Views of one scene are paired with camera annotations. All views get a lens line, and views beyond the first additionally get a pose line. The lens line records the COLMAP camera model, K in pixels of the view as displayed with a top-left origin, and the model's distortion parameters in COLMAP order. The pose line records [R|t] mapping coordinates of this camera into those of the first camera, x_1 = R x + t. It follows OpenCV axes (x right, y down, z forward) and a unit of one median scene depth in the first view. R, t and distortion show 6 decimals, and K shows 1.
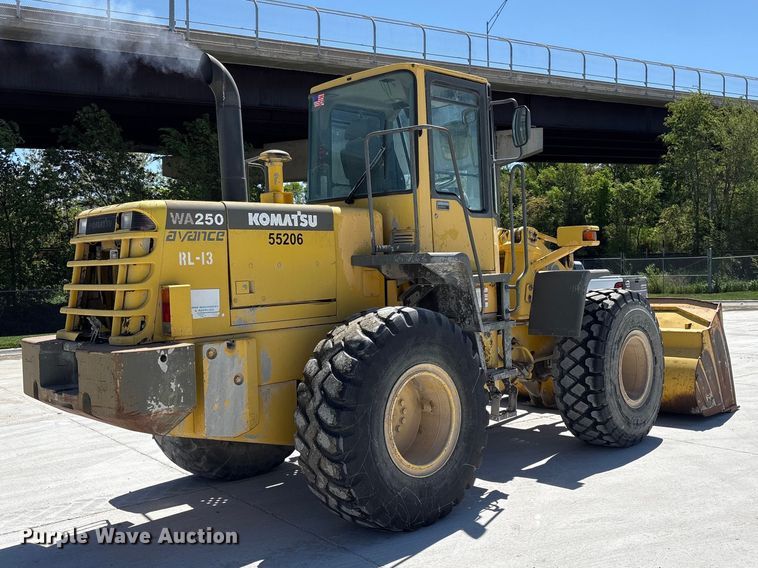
lens RADIAL K [[745.1, 0, 400.1], [0, 745.1, 286.1], [0, 0, 1]] dist [0.020158, 0.000000]
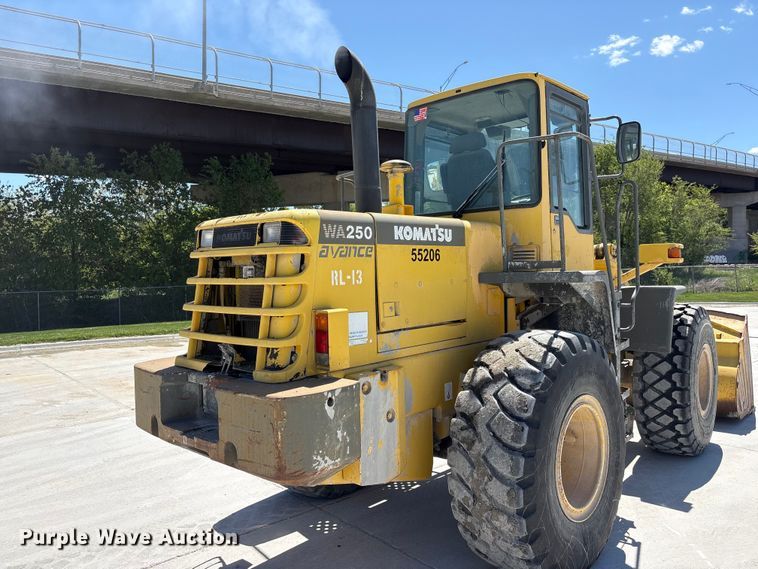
lens RADIAL K [[560.8, 0, 379.2], [0, 560.8, 288.1], [0, 0, 1]] dist [0.039844, -0.050011]
pose [[0.999582, 0.007414, 0.027948, -0.227910], [-0.007460, 0.999971, 0.001551, -0.023233], [-0.027936, -0.001759, 0.999608, 0.313791]]
